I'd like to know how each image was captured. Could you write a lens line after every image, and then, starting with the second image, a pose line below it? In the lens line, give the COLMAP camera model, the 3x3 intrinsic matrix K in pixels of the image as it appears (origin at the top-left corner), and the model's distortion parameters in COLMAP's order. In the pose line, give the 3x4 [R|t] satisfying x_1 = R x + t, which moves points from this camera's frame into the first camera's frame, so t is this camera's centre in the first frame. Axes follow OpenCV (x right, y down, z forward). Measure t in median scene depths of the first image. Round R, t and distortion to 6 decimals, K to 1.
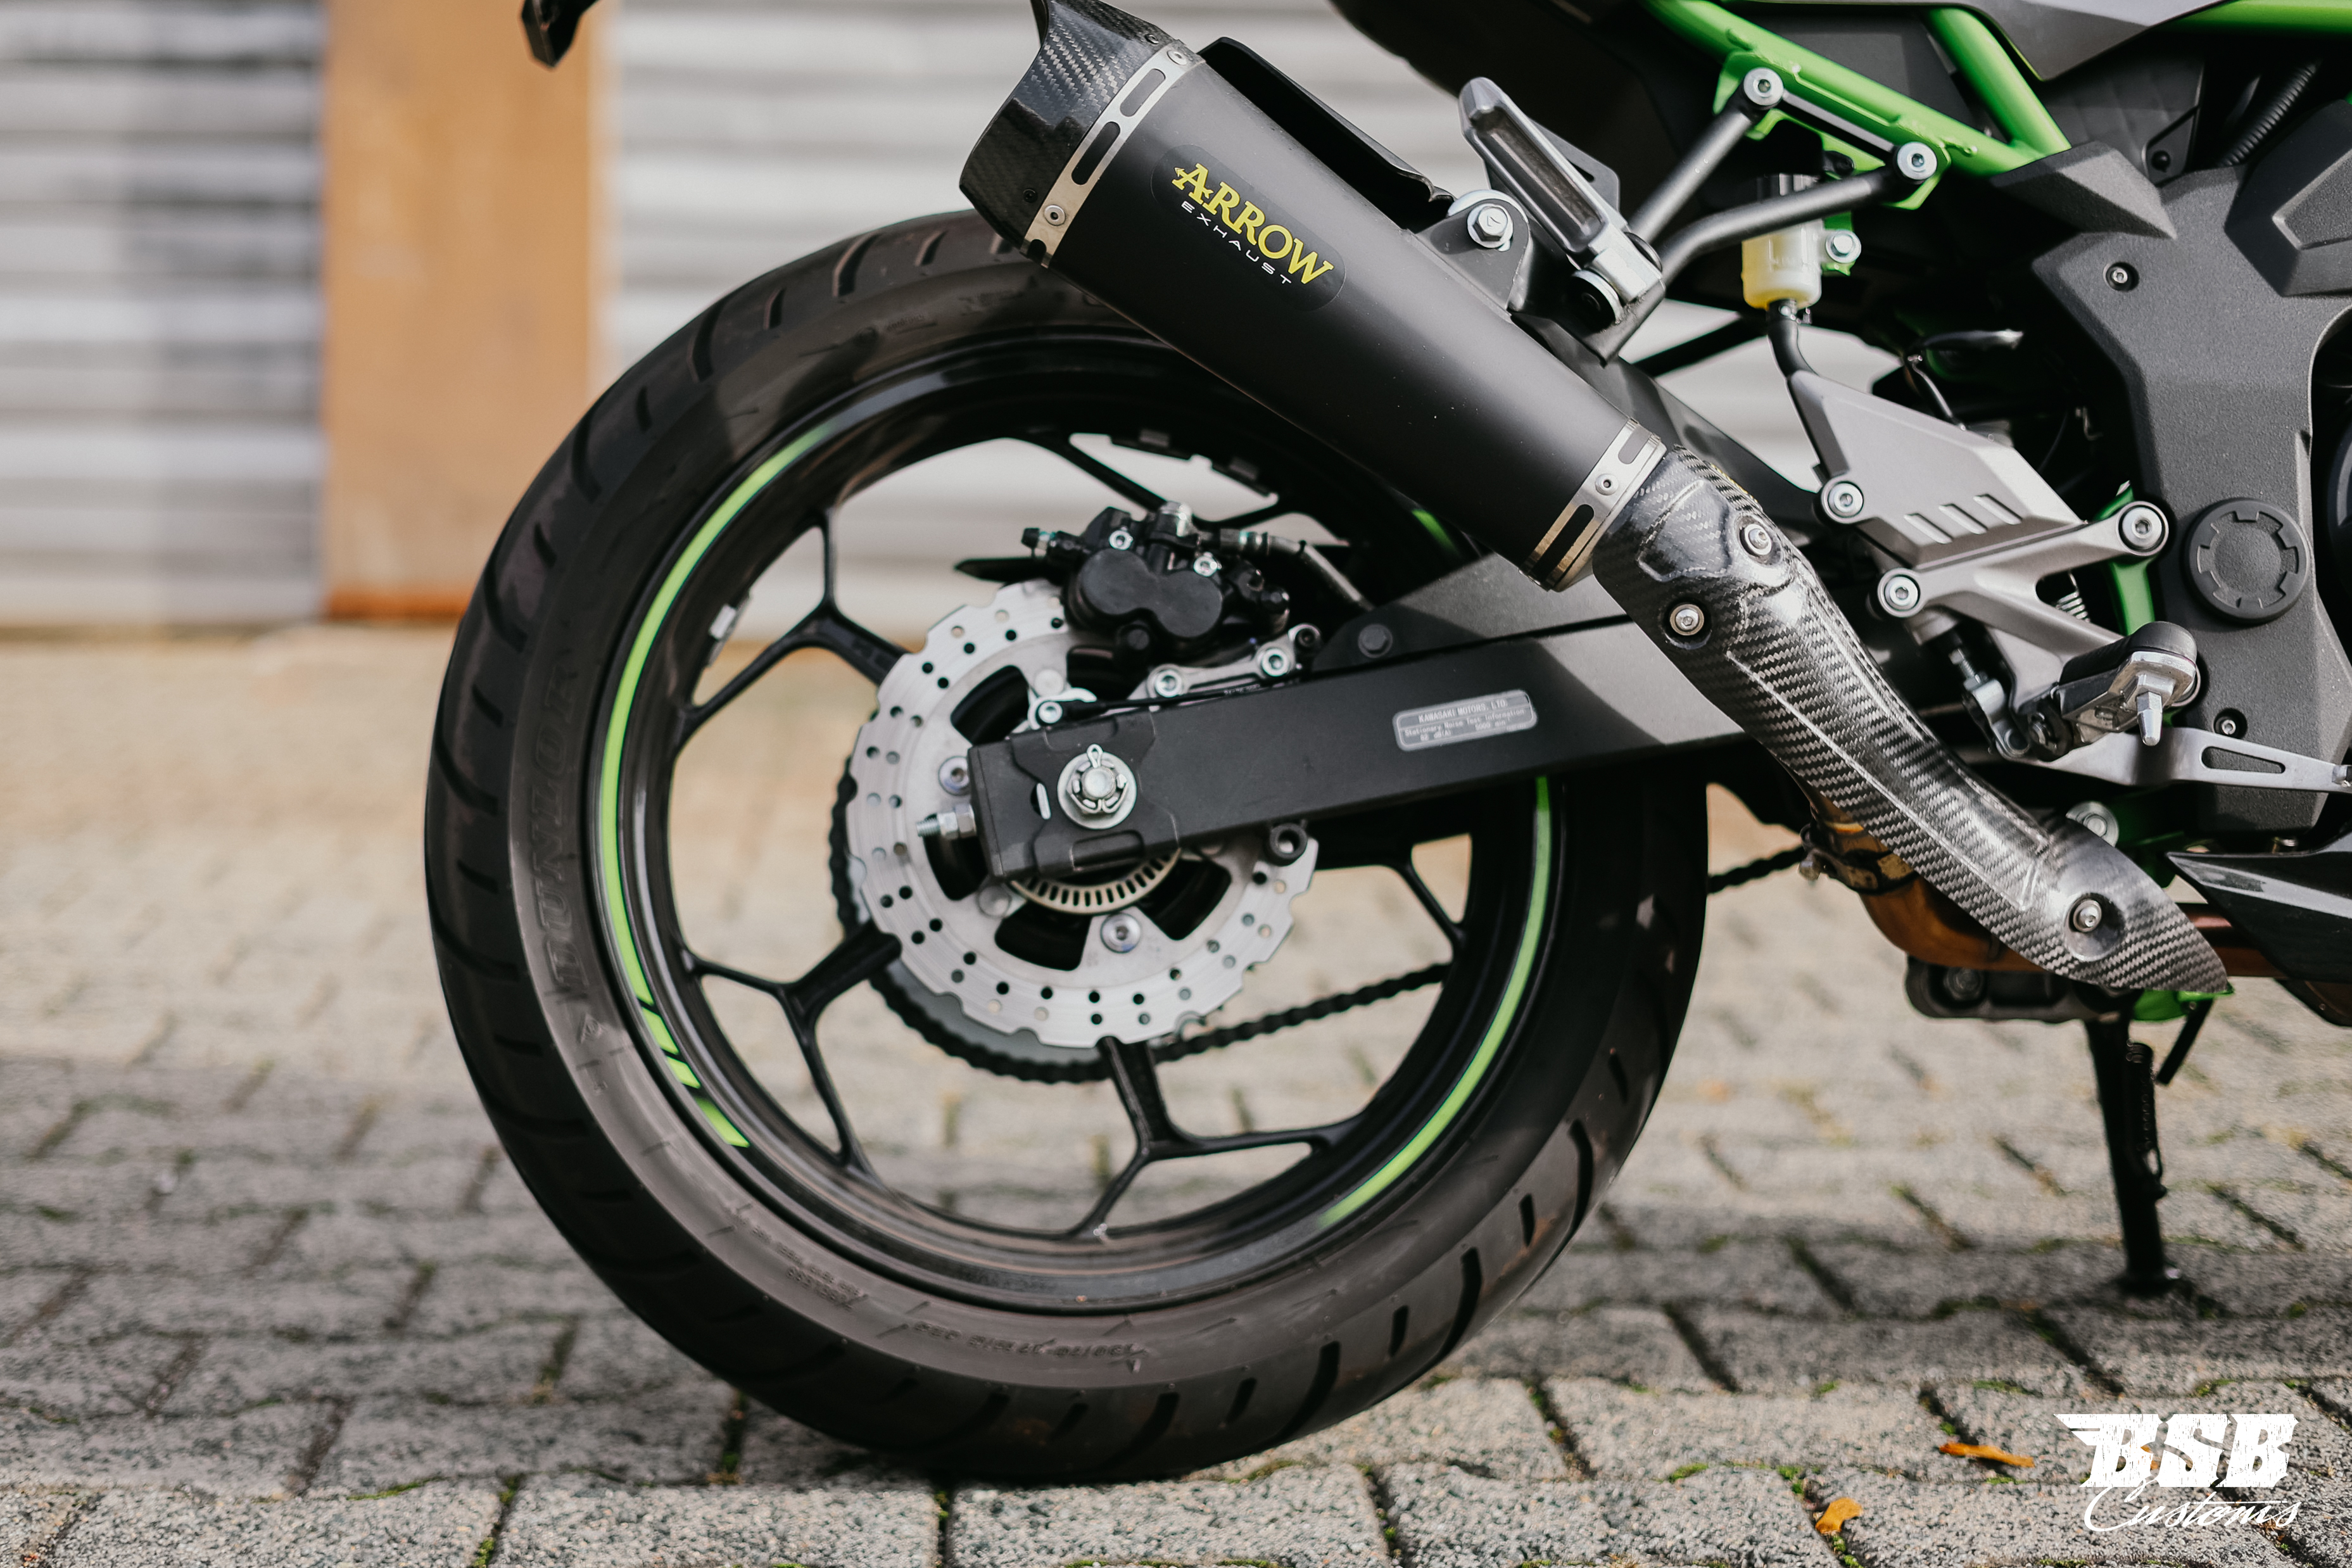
lens RADIAL K [[3671.3, 0, 1101.1], [0, 3671.3, 768.2], [0, 0, 1]] dist [0.016028, 0.000000]
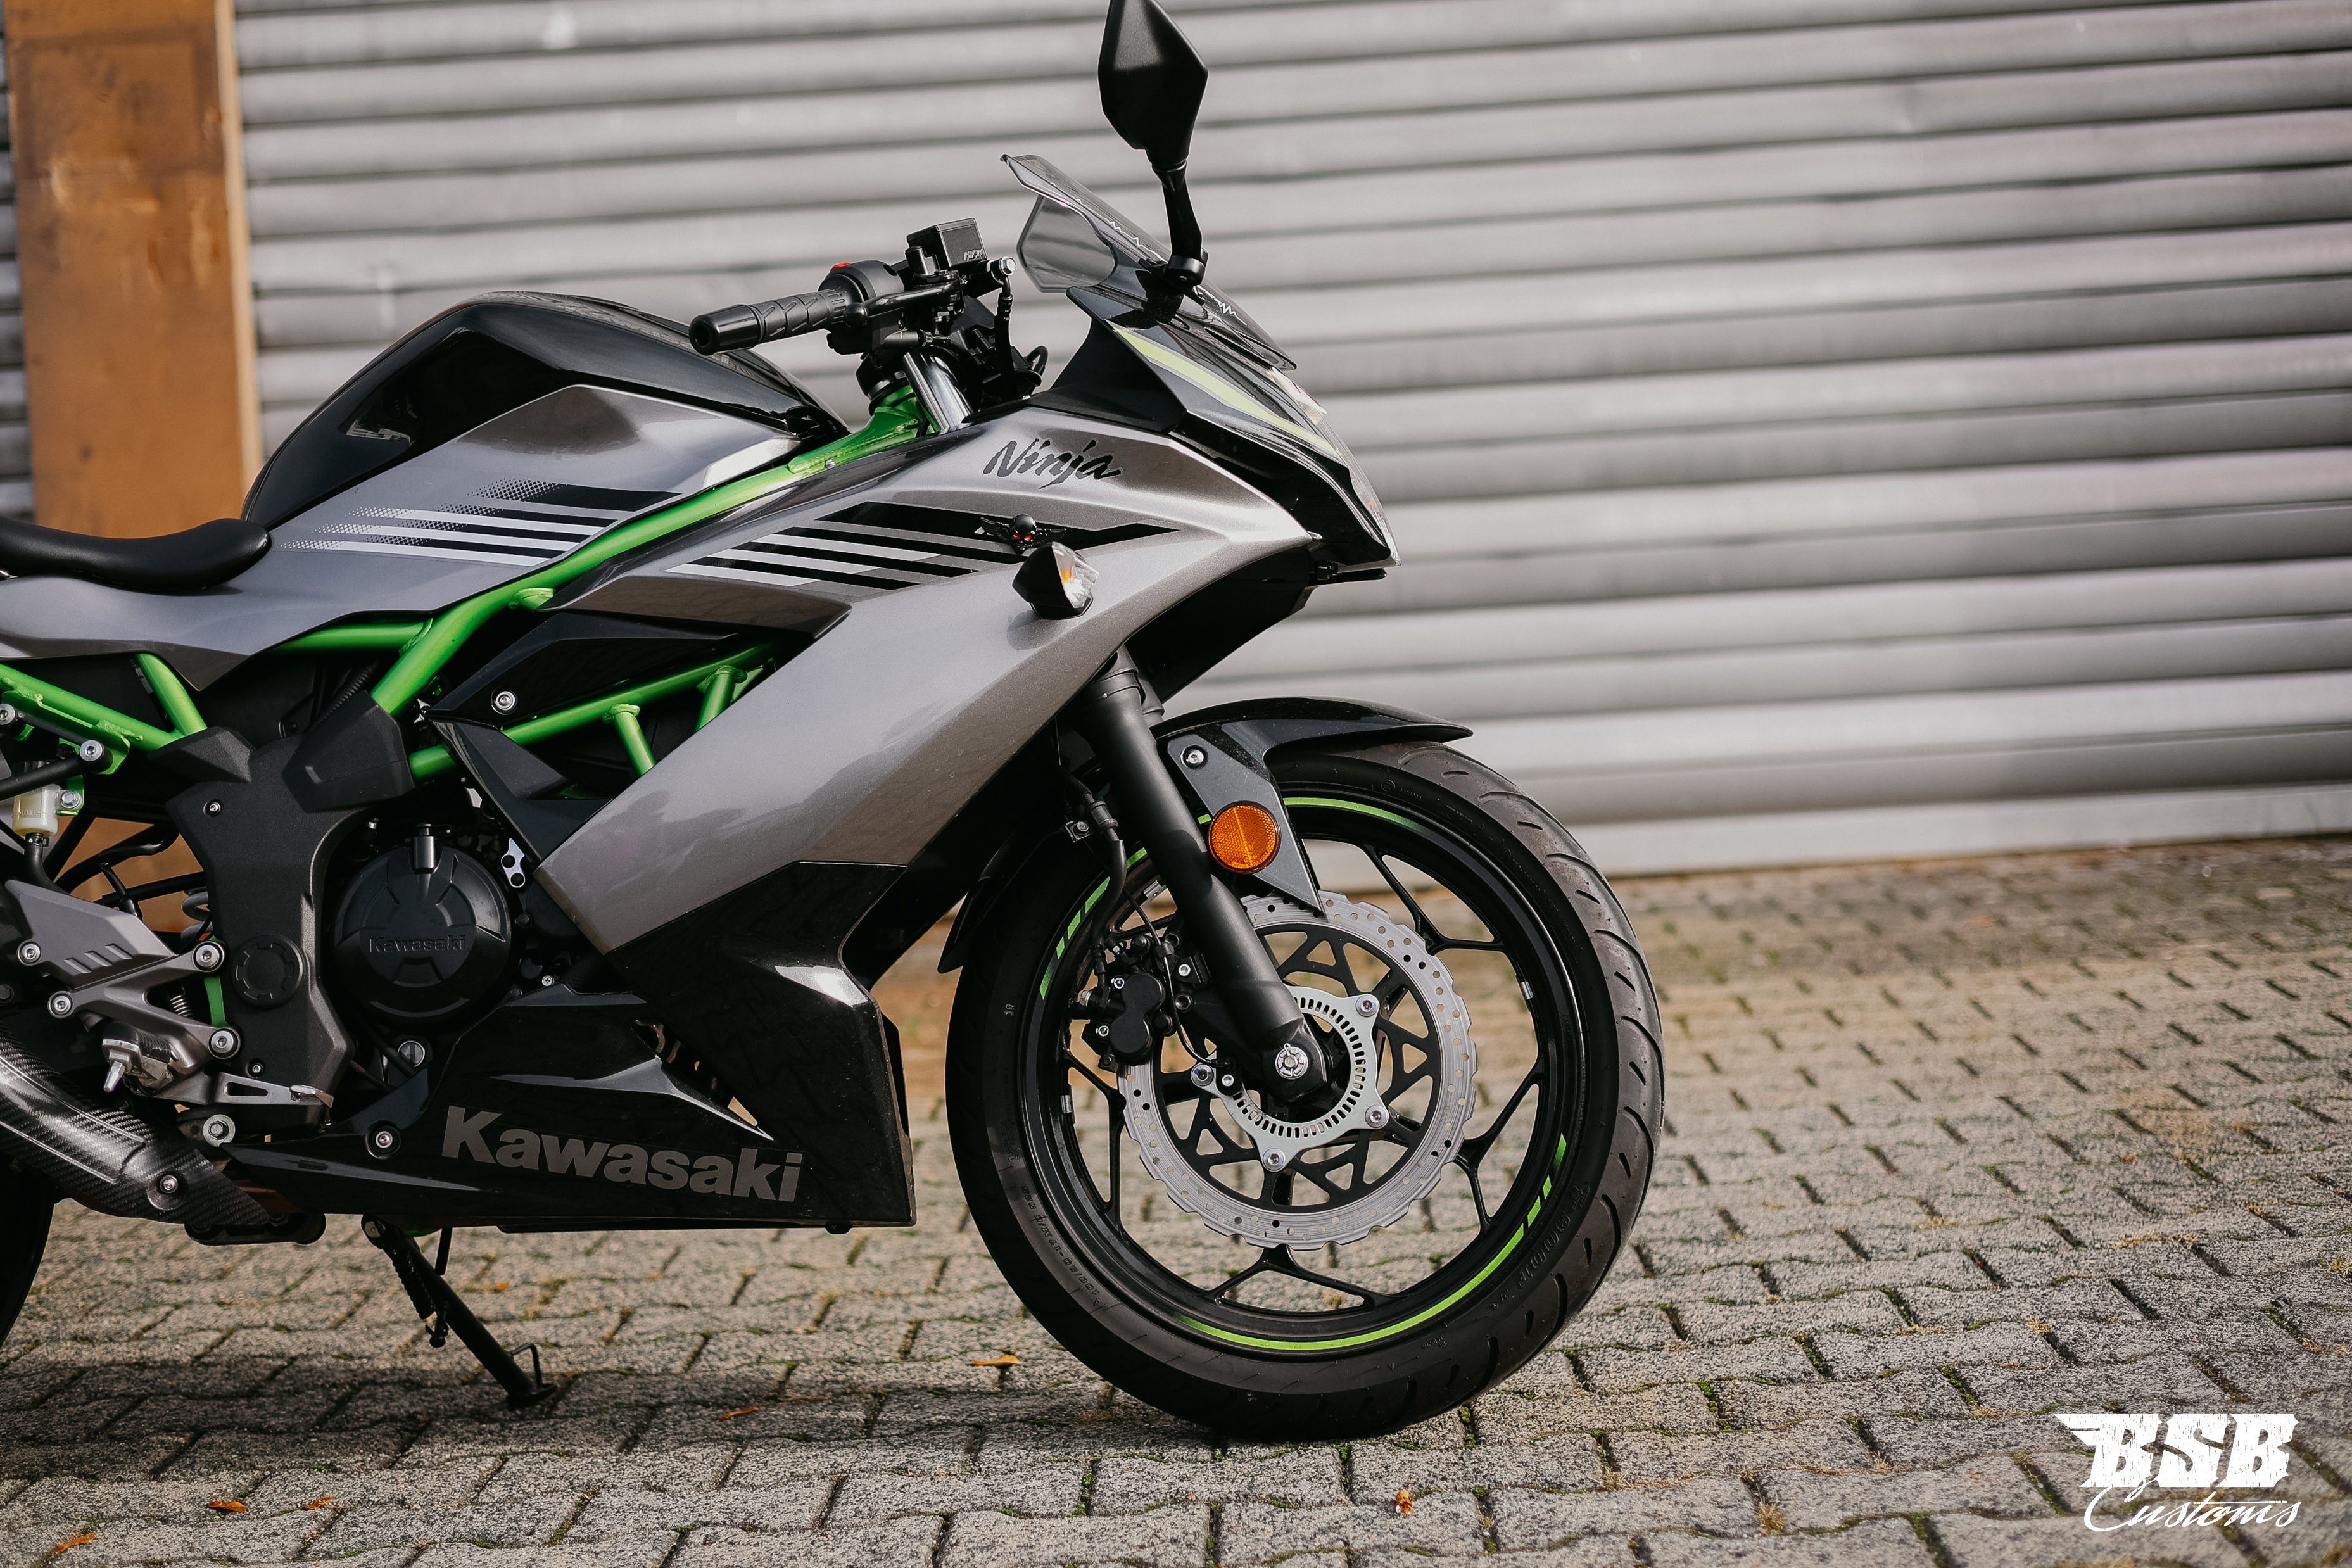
lens RADIAL K [[3671.3, 0, 1181.3], [0, 3671.3, 706.5], [0, 0, 1]] dist [0.016028, 0.000000]
pose [[0.993502, -0.072092, -0.088071, 0.888315], [0.065605, 0.995064, -0.074459, -0.023132], [0.093004, 0.068197, 0.993327, -0.676306]]
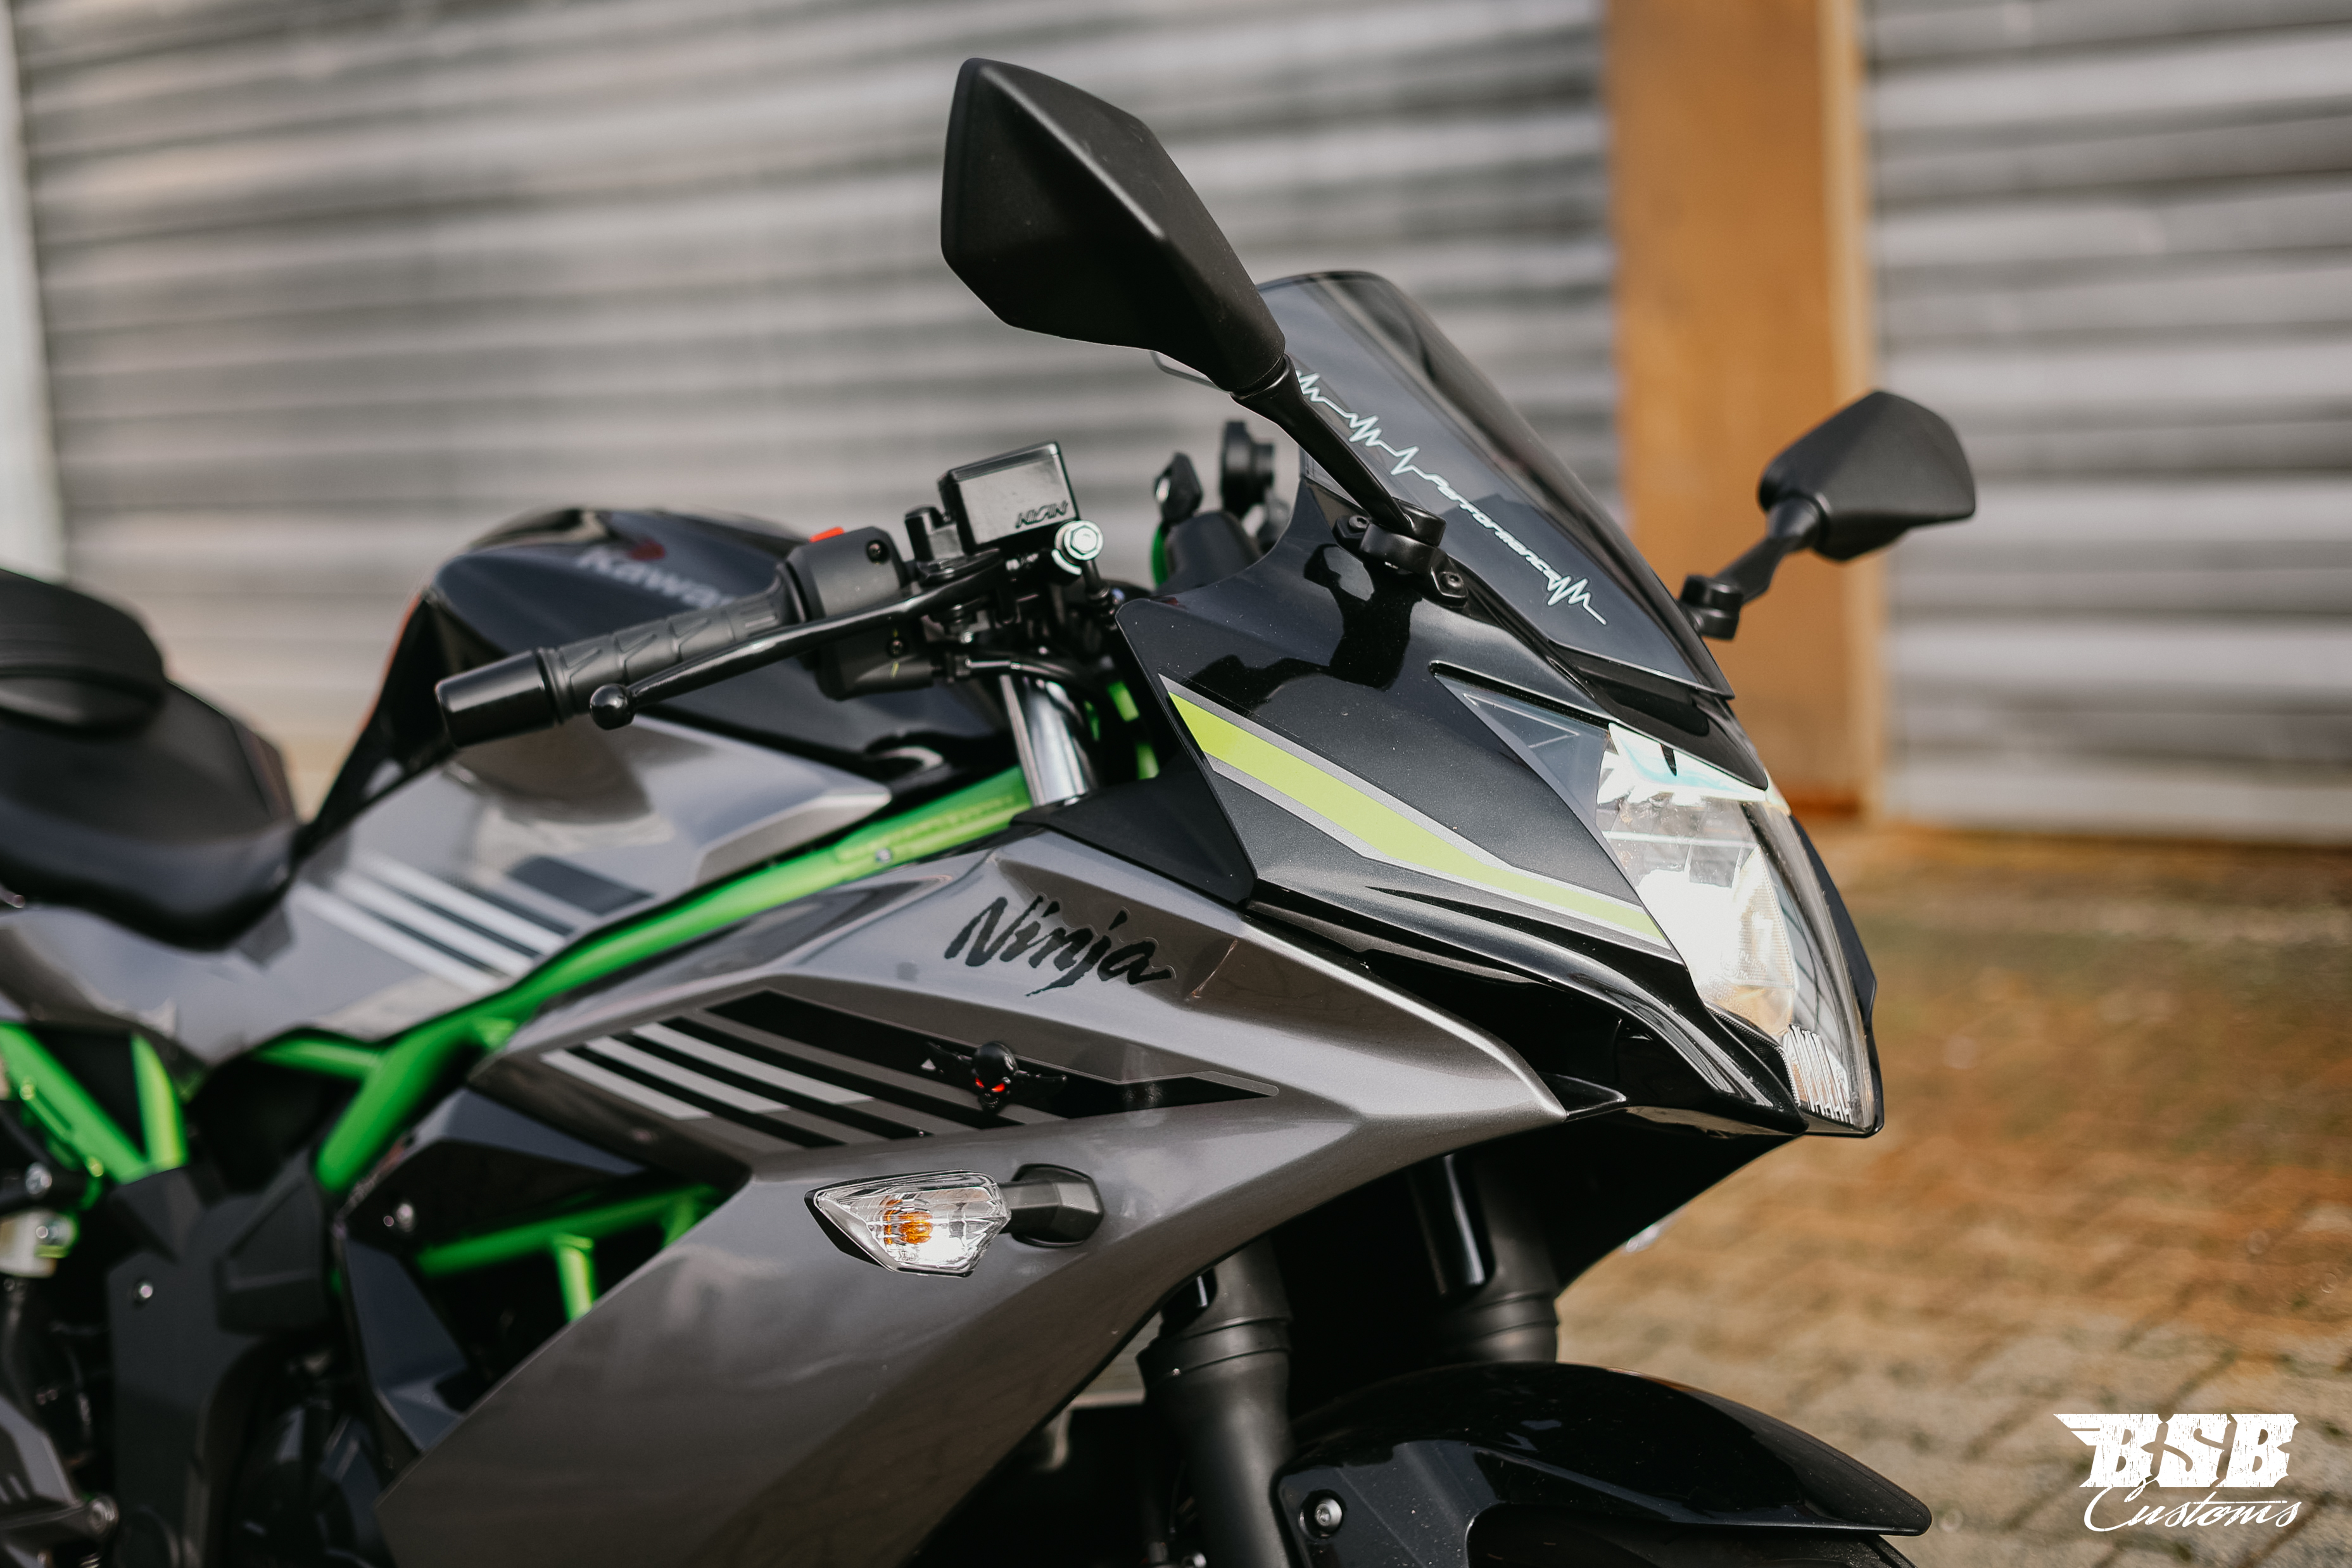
lens RADIAL K [[3671.3, 0, 1190.5], [0, 3671.3, 783.7], [0, 0, 1]] dist [0.016028, 0.000000]
pose [[0.730924, 0.029984, -0.681800, 1.331642], [0.019915, 0.997672, 0.065224, -0.369215], [0.682168, -0.061252, 0.728625, 0.381731]]
